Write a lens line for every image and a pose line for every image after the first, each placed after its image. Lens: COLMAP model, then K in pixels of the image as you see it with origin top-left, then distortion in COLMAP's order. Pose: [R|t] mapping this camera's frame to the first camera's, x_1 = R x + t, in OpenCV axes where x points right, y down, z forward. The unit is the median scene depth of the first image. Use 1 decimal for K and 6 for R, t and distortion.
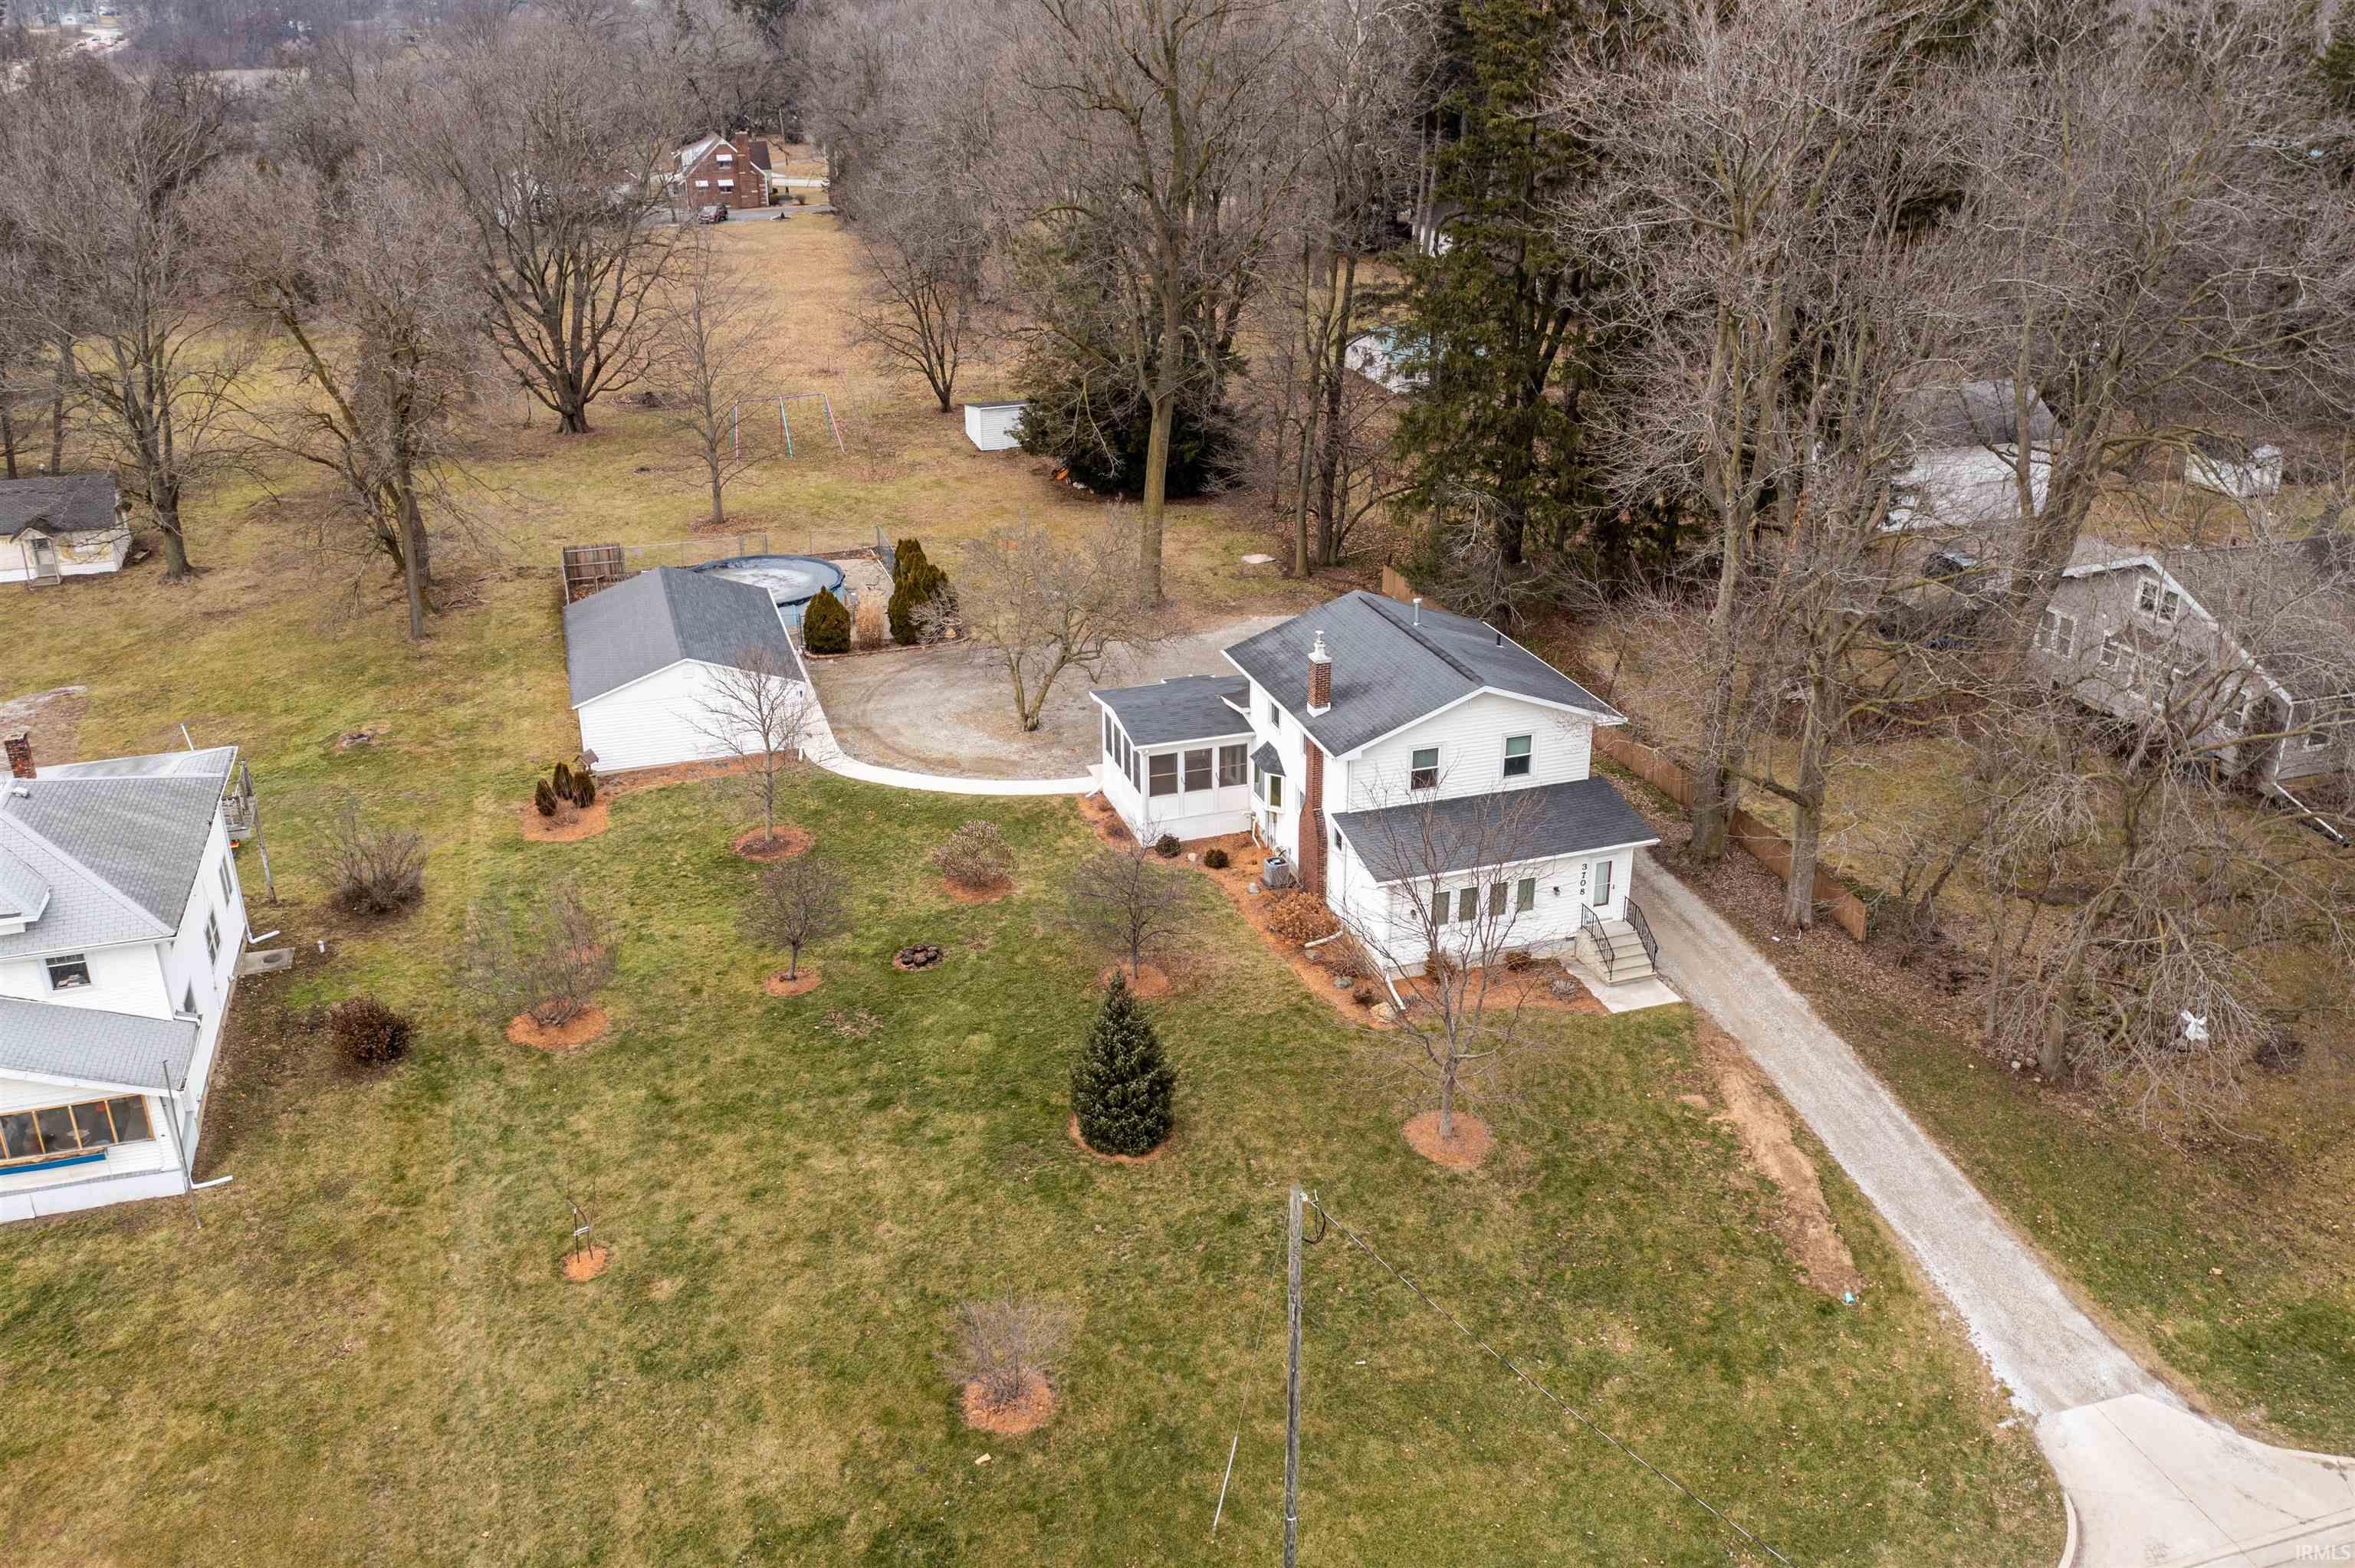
lens RADIAL K [[2025.4, 0, 1161.9], [0, 2025.4, 765.5], [0, 0, 1]] dist [-0.017418, 0.014287]
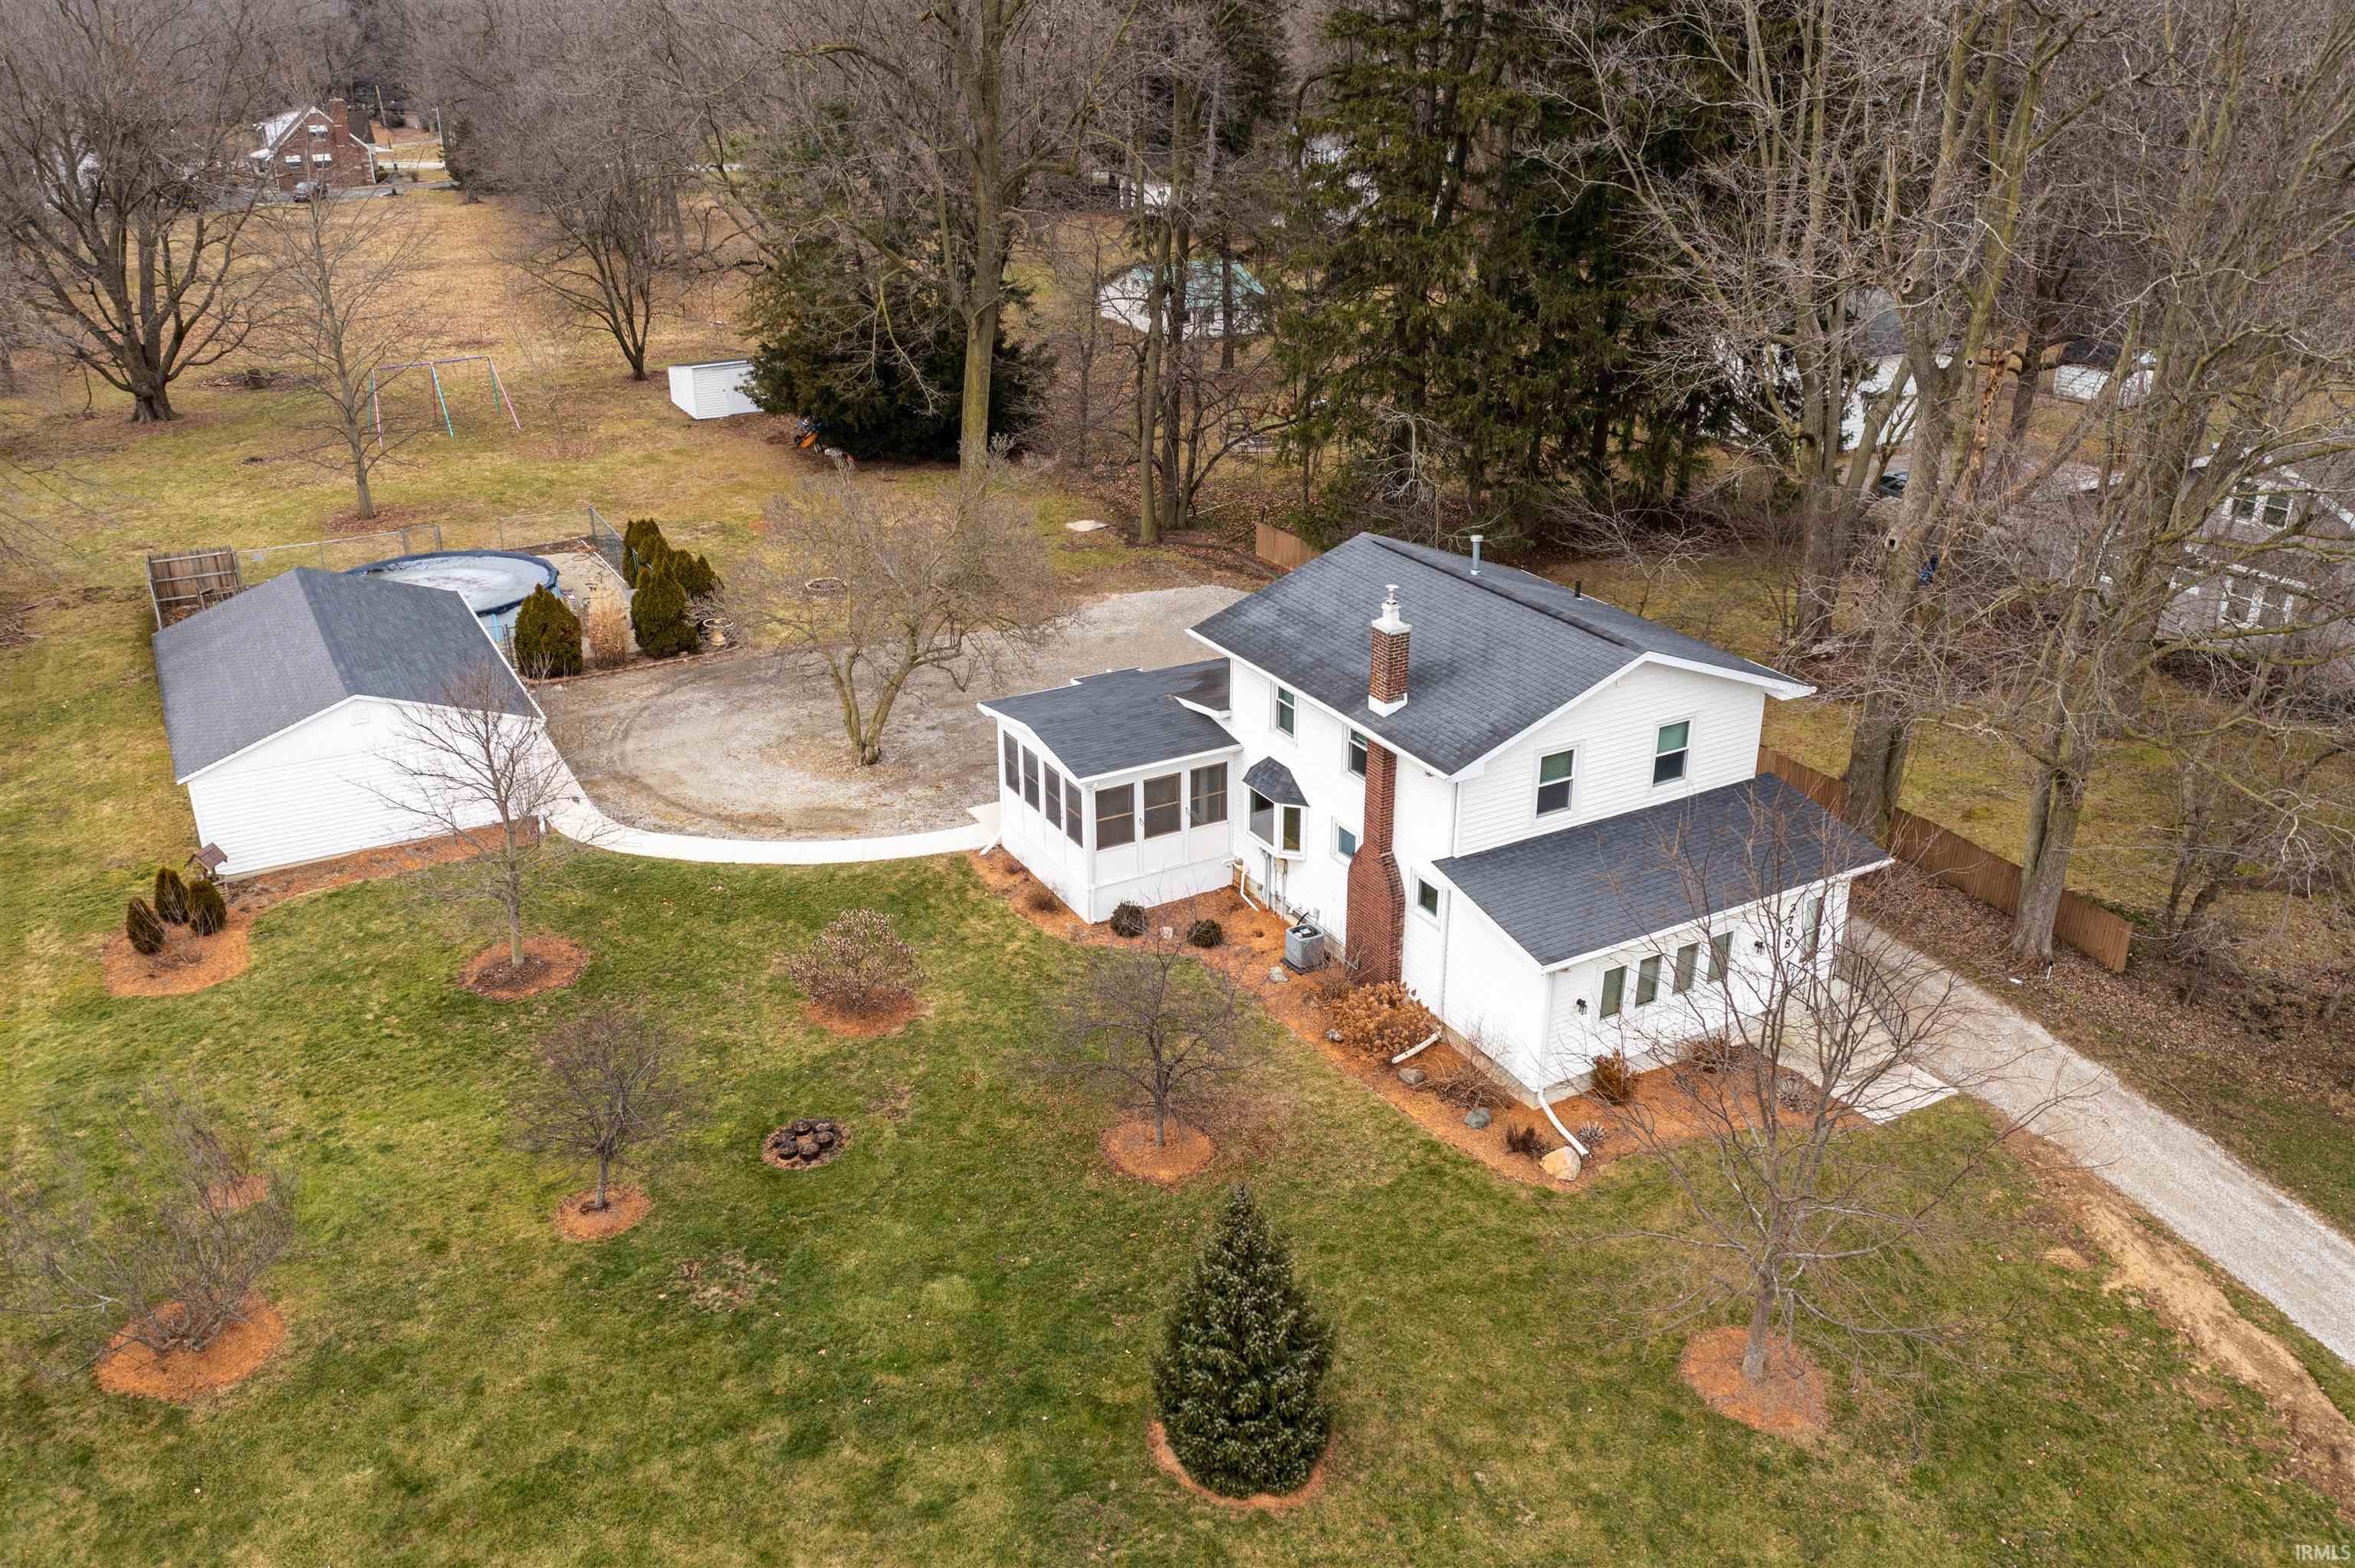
lens RADIAL K [[1924.6, 0, 1169.7], [0, 1924.6, 787.4], [0, 0, 1]] dist [-0.015211, 0.009340]
pose [[0.979414, -0.076302, 0.186884, -0.104855], [0.074045, 0.997073, 0.019038, -0.016674], [-0.187790, -0.004809, 0.982197, 0.371399]]
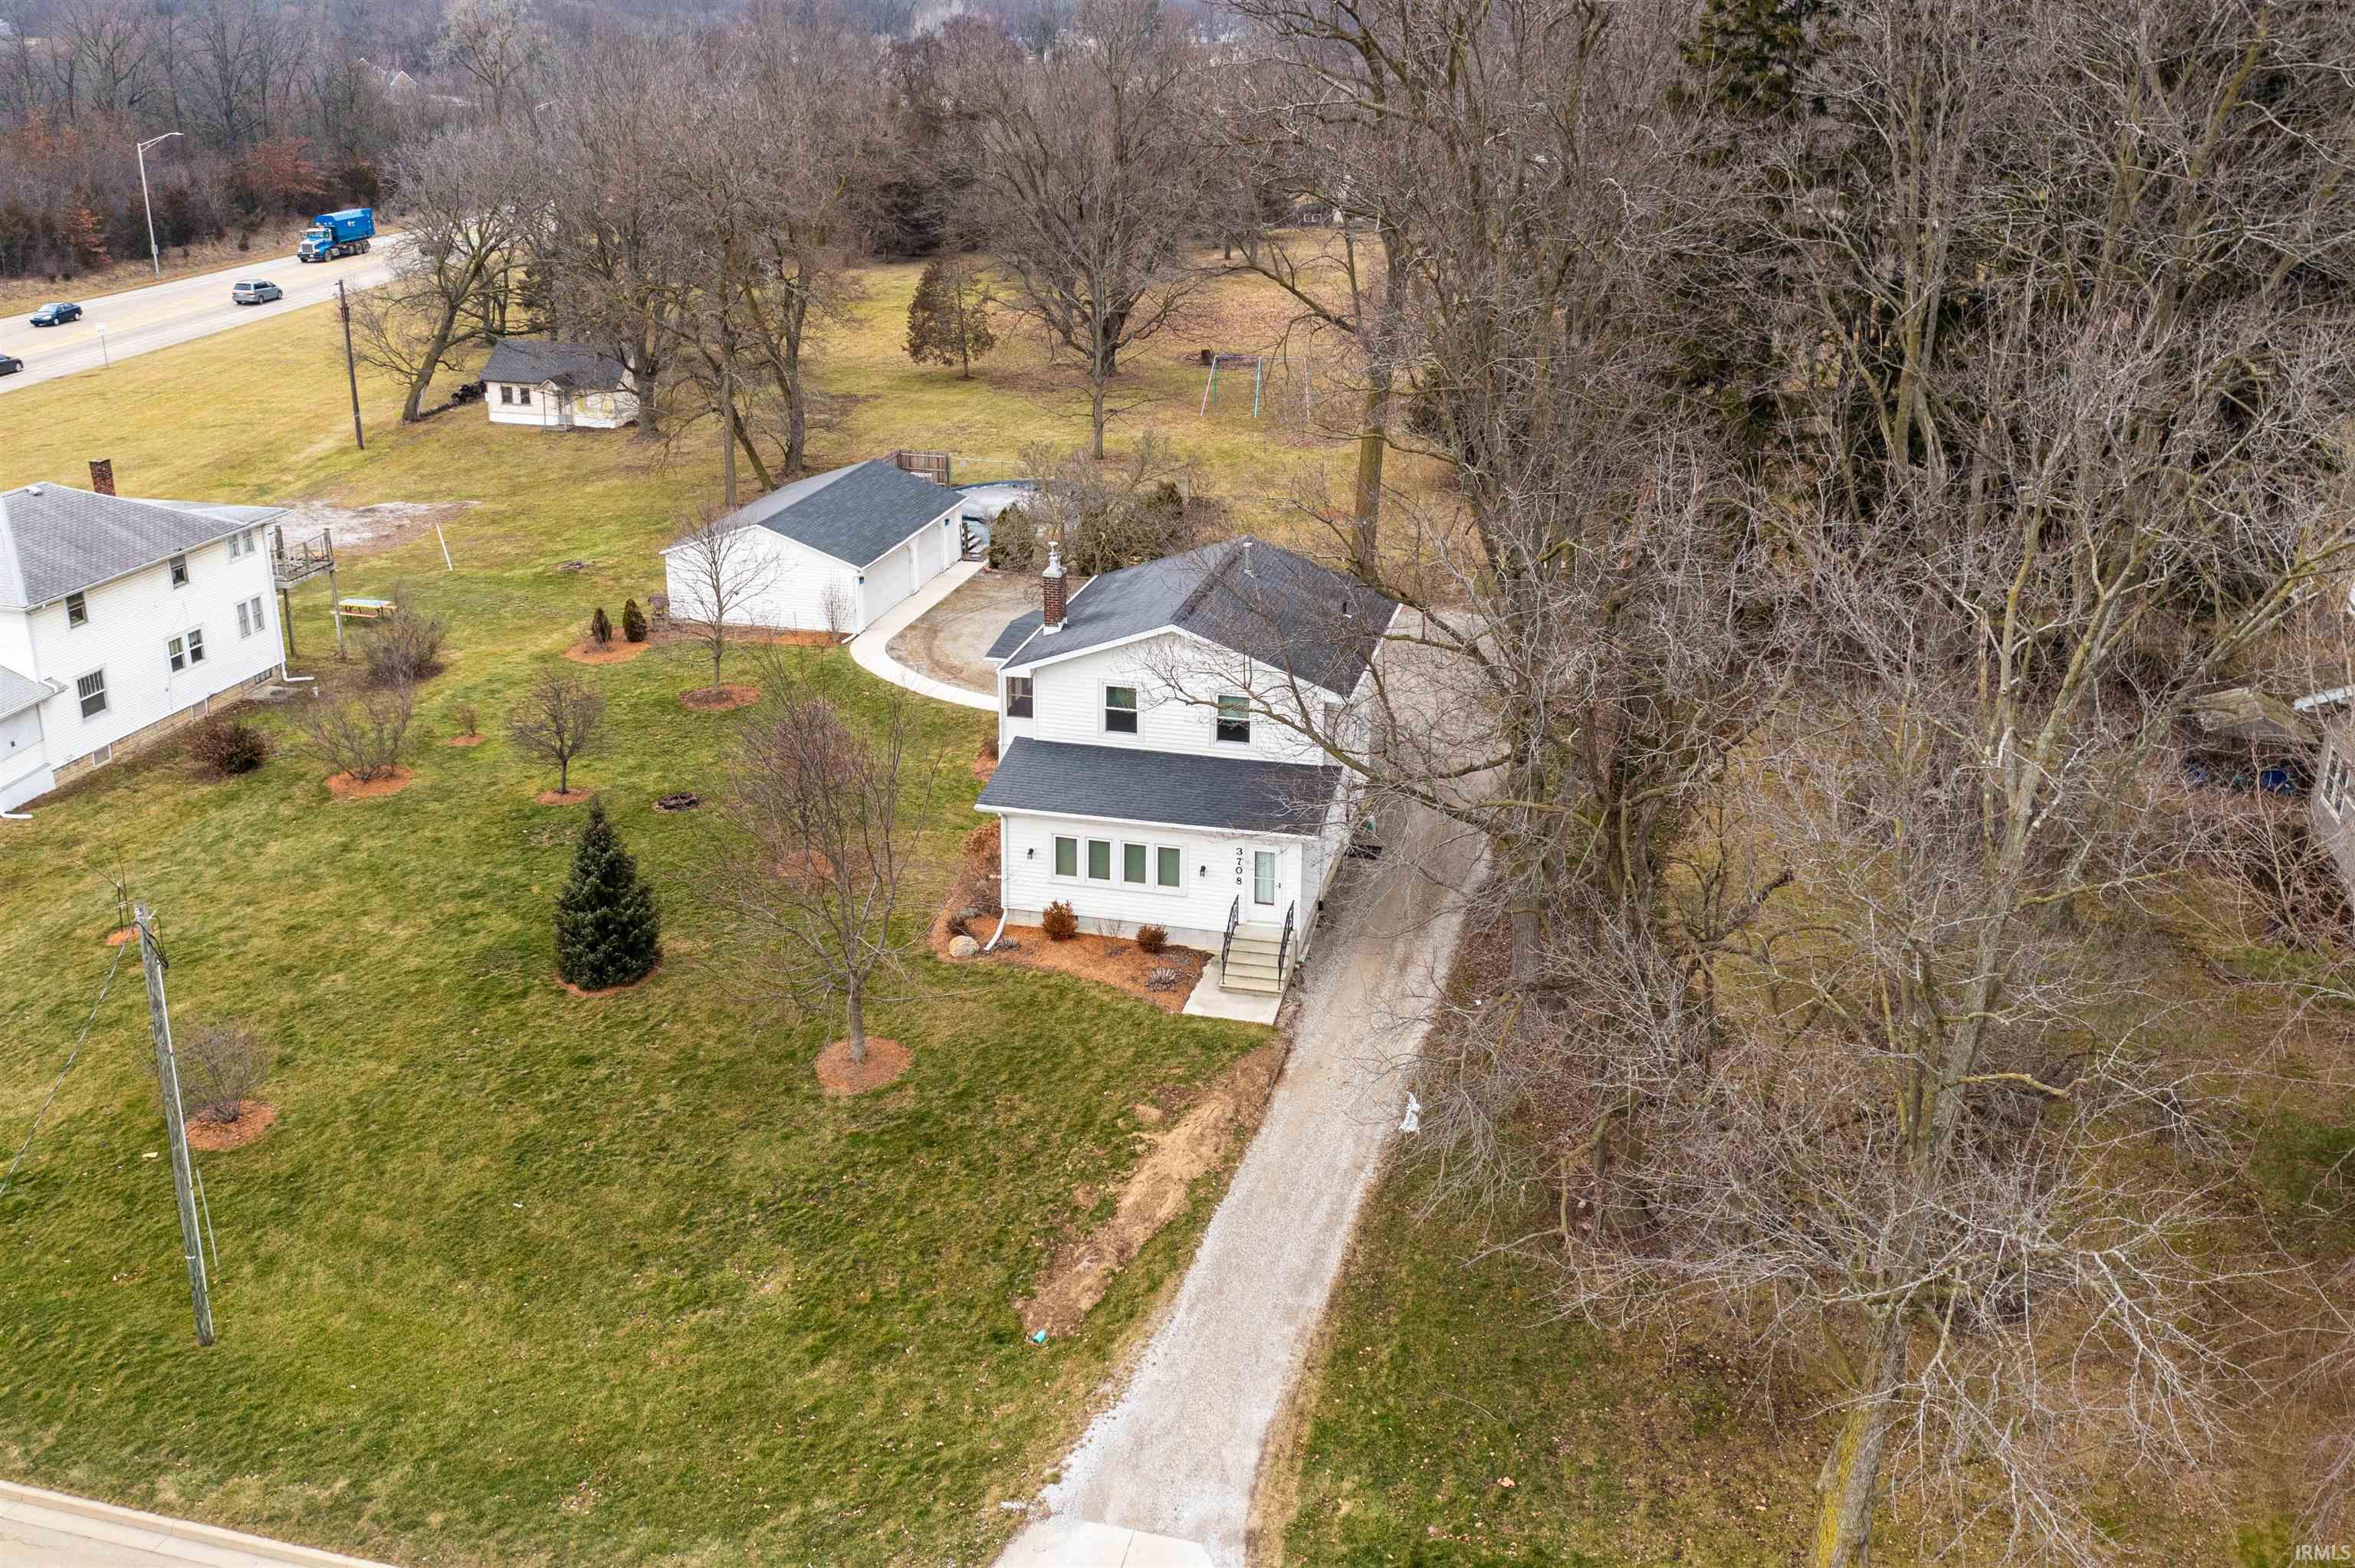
lens RADIAL K [[2118.5, 0, 1160.0], [0, 2118.5, 772.6], [0, 0, 1]] dist [-0.020686, -0.006866]
pose [[0.846428, 0.197887, -0.494369, 0.567981], [-0.216901, 0.976003, 0.019310, 0.006561], [0.486326, 0.090884, 0.869038, 0.181291]]
